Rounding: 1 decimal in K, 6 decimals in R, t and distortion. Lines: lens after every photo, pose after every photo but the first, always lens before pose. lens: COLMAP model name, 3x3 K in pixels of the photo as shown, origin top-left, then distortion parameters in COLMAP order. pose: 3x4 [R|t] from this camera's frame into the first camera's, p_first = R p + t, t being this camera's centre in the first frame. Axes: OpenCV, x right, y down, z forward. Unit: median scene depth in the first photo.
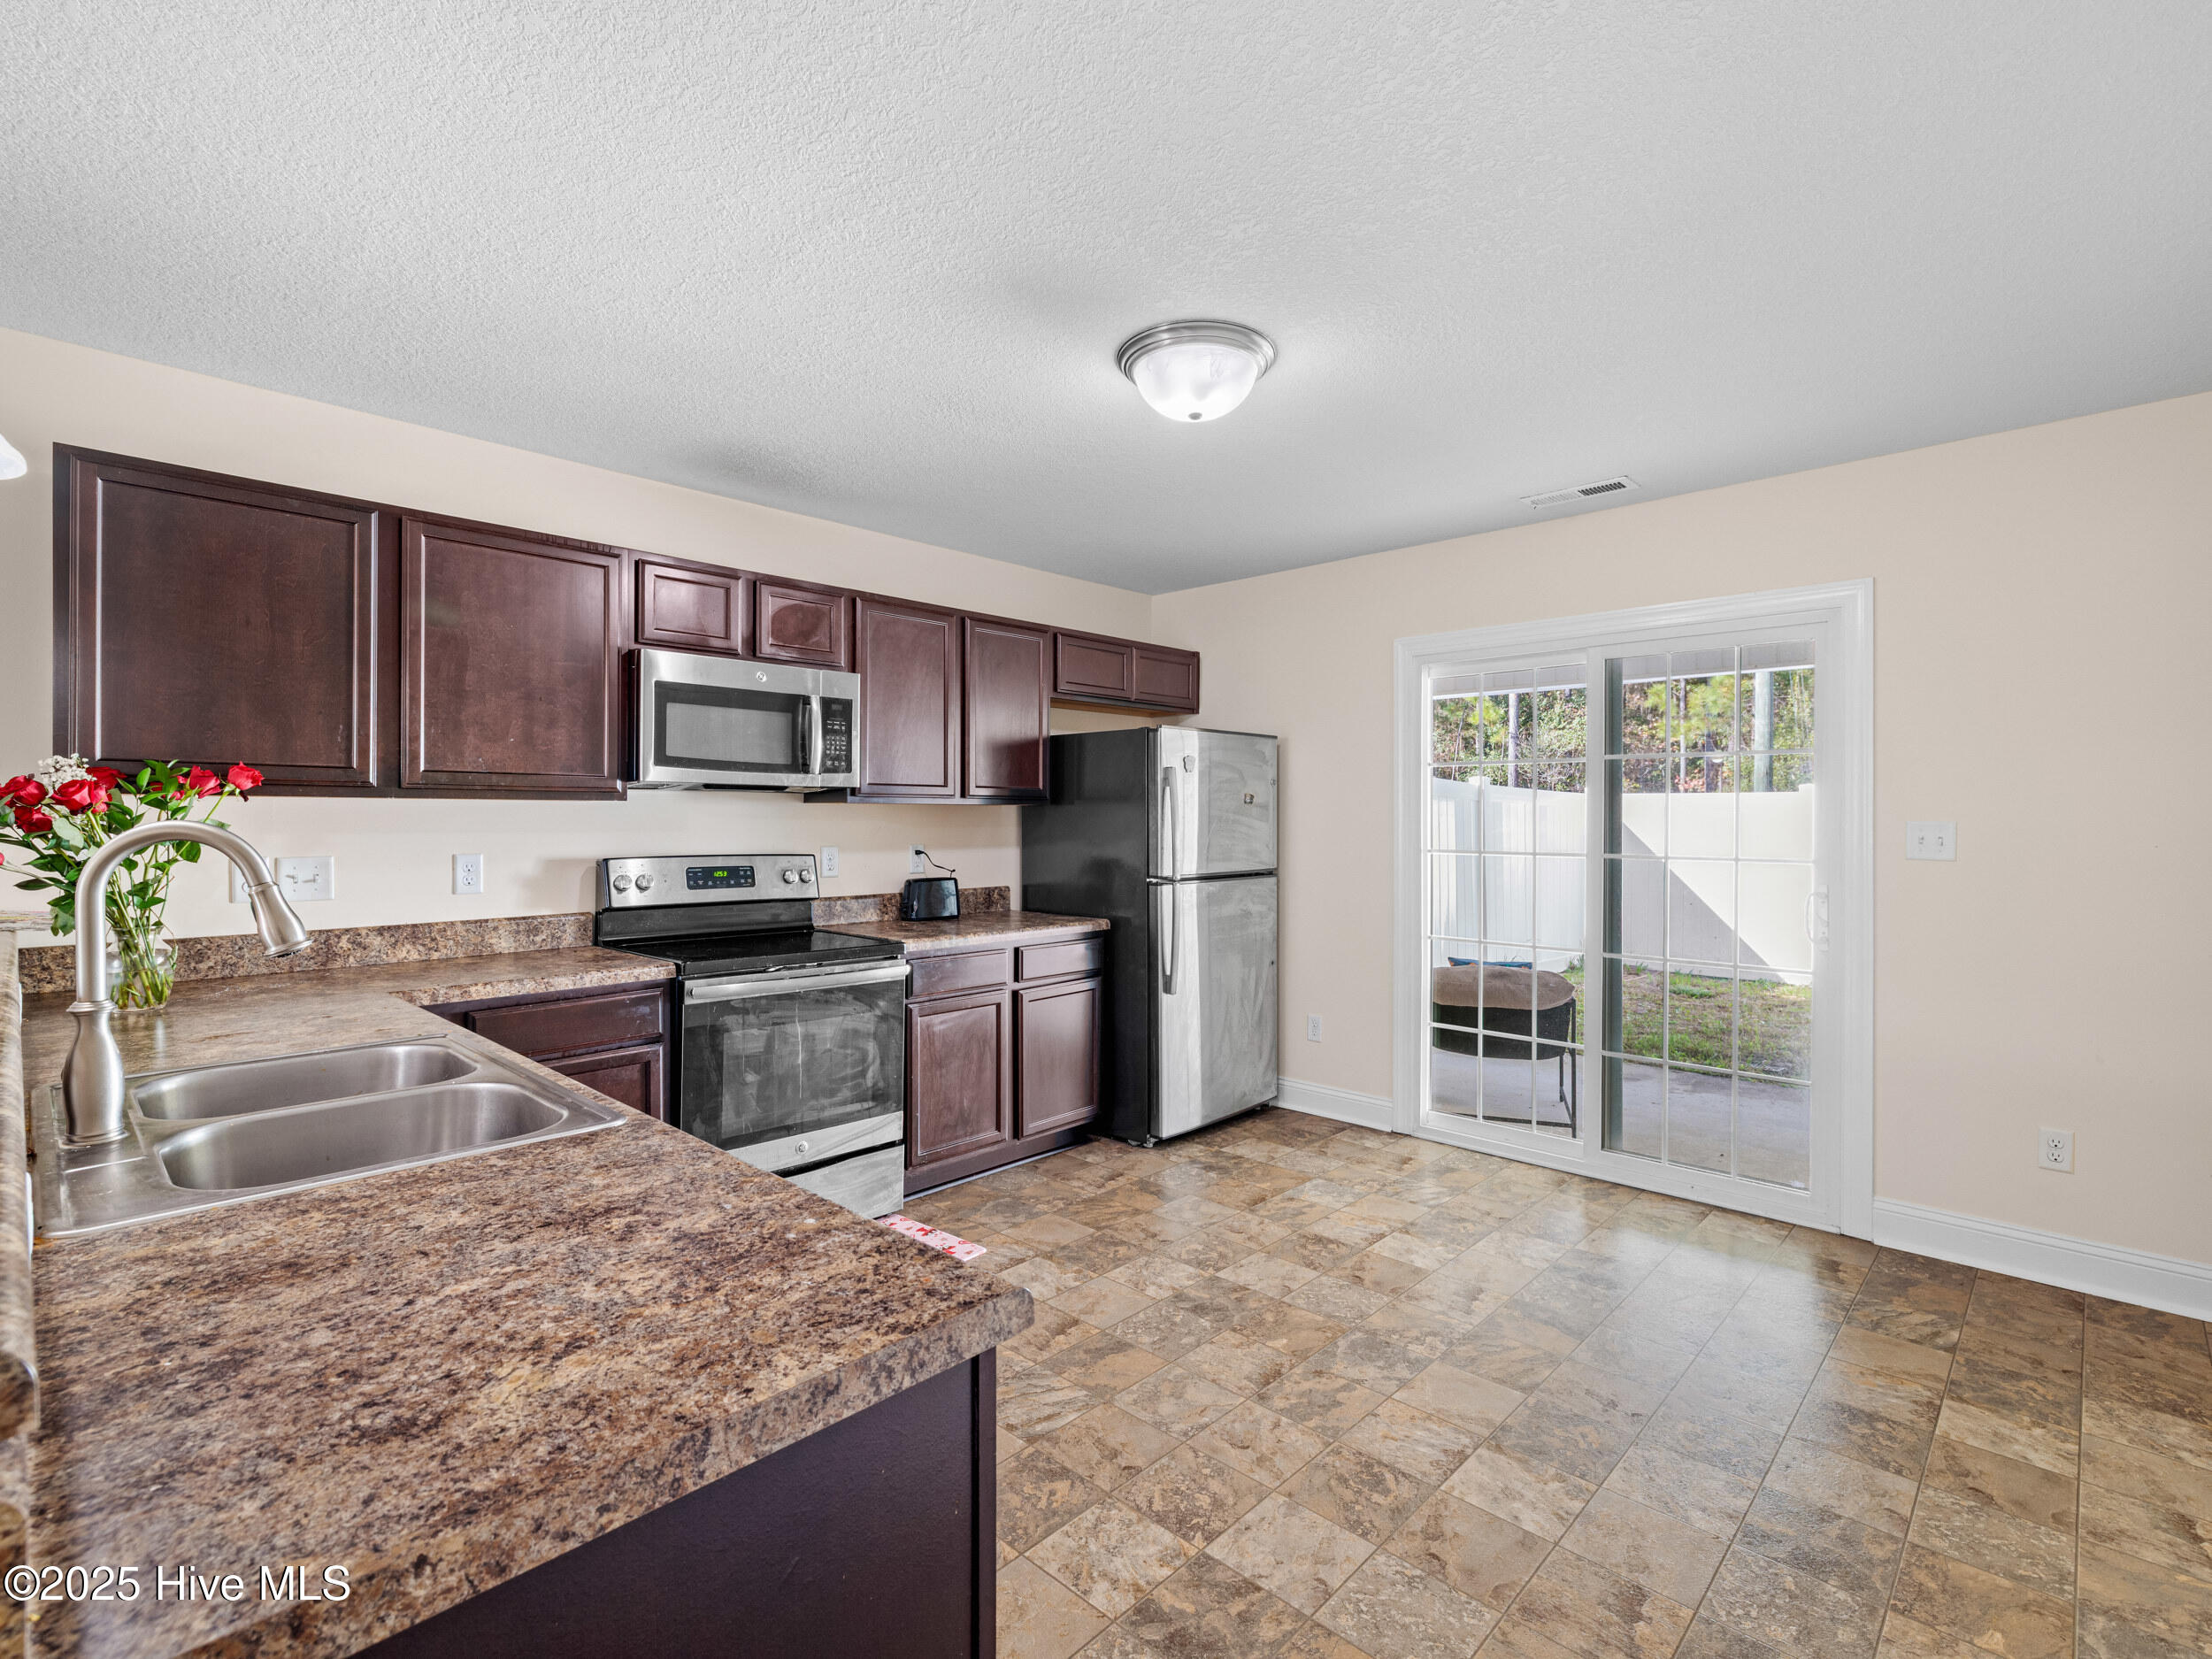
lens RADIAL K [[991.7, 0, 1106.0], [0, 991.7, 829.5], [0, 0, 1]] dist [0.000351, 0.000203]
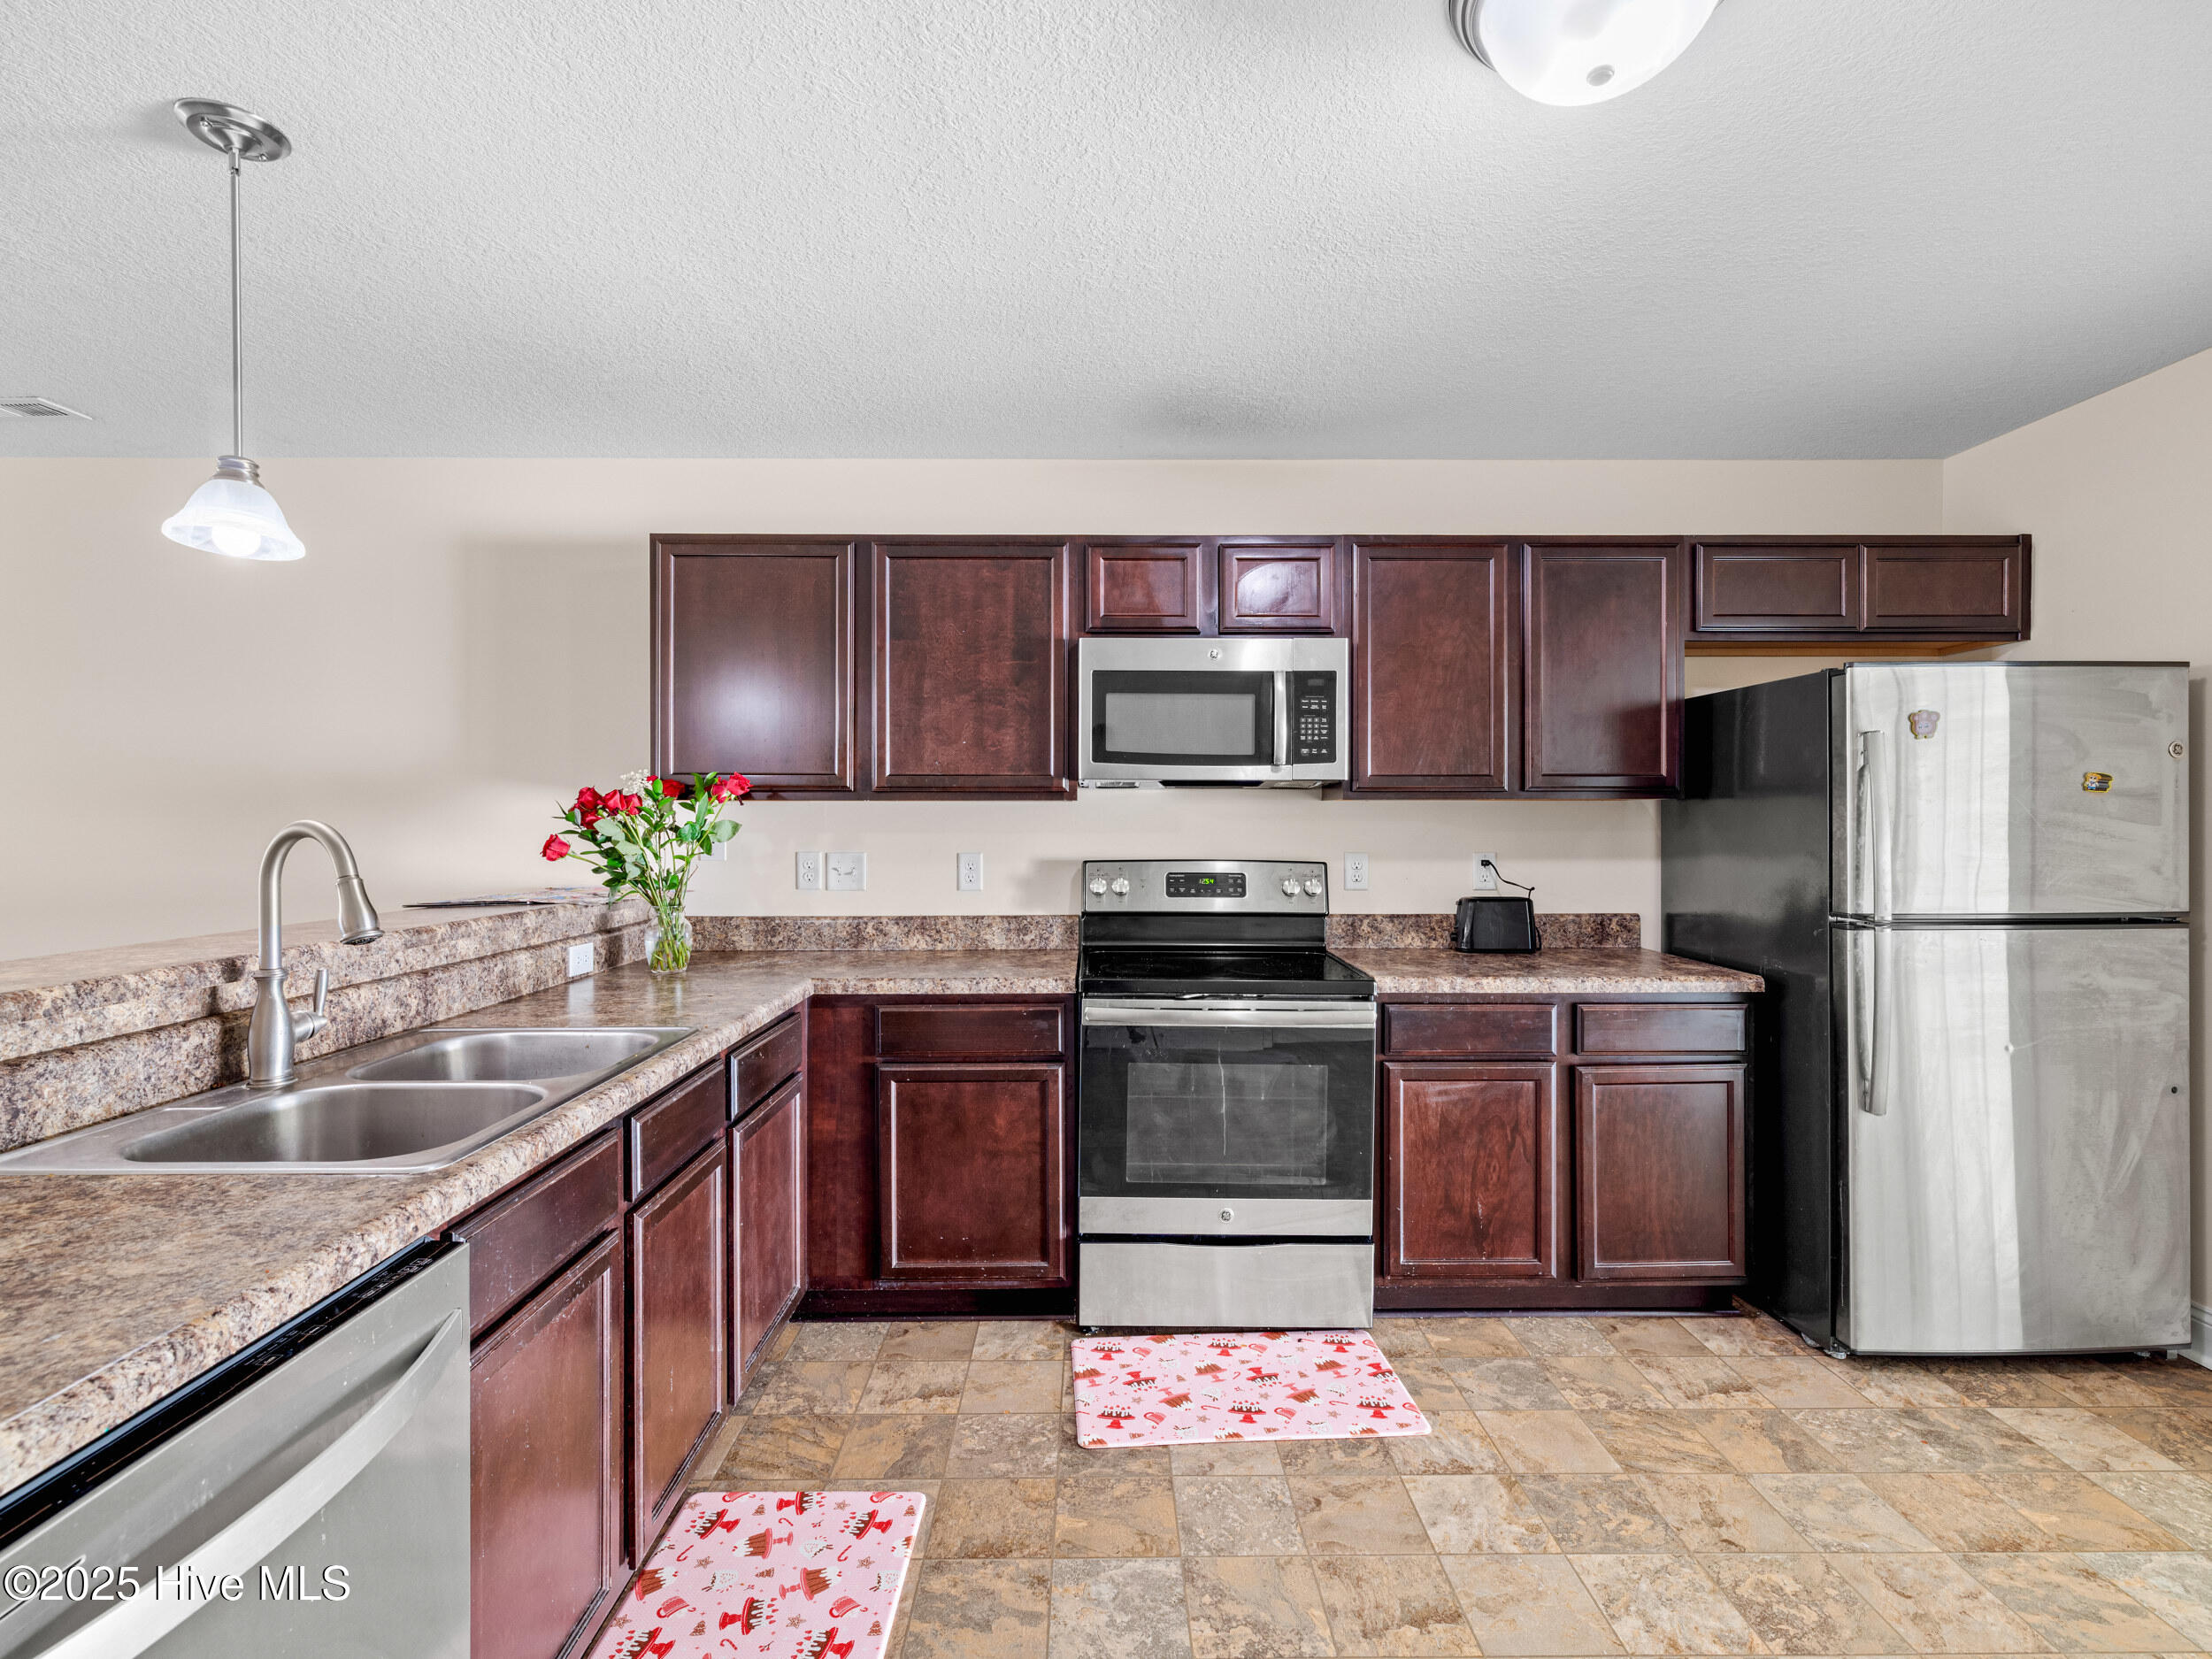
lens RADIAL K [[1016.2, 0, 1151.0], [0, 1016.2, 828.2], [0, 0, 1]] dist [0.000337, 0.000084]
pose [[0.711050, 0.003748, -0.703132, 0.217502], [-0.006947, 0.999974, -0.001695, -0.001173], [0.703107, 0.006090, 0.711058, 0.308648]]
